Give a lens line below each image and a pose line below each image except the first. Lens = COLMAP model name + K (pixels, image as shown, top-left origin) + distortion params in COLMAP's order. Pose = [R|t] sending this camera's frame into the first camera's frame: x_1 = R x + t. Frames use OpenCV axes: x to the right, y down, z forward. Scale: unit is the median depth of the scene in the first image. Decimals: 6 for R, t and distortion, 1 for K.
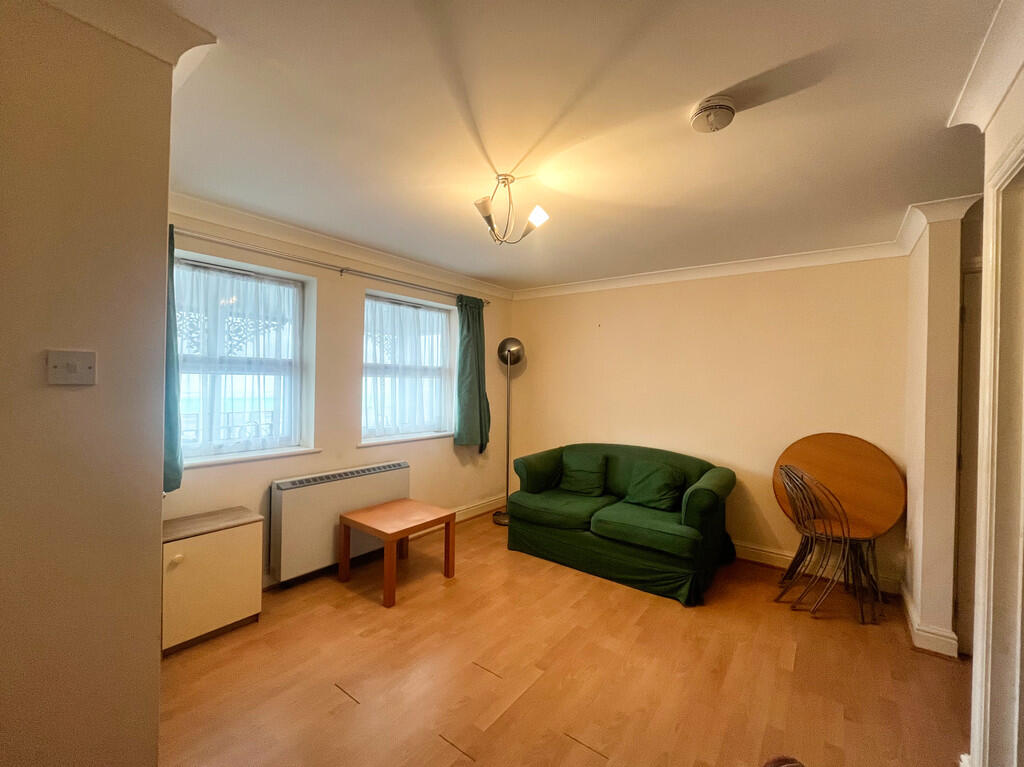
lens RADIAL K [[415.8, 0, 515.6], [0, 415.8, 388.1], [0, 0, 1]] dist [-0.001628, 0.000552]
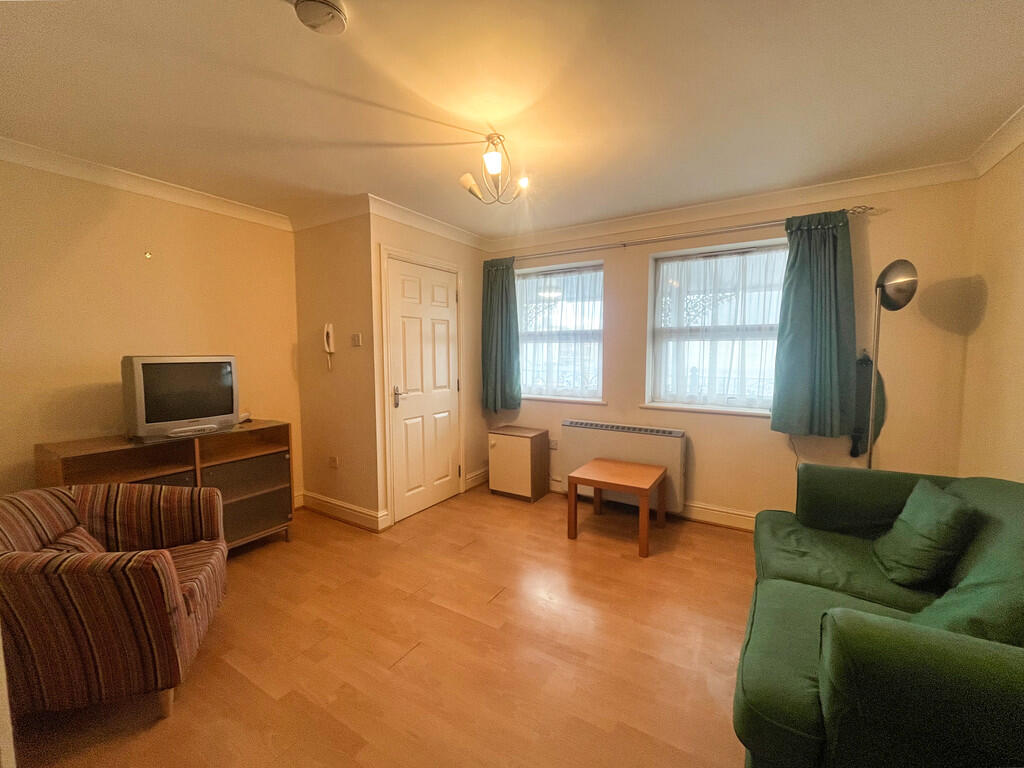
lens RADIAL K [[415.8, 0, 516.4], [0, 415.8, 376.9], [0, 0, 1]] dist [-0.001628, 0.000552]
pose [[0.110583, 0.047028, -0.992754, 0.625690], [-0.015090, 0.998844, 0.045636, 0.019869], [0.993752, 0.009934, 0.111164, 0.555156]]
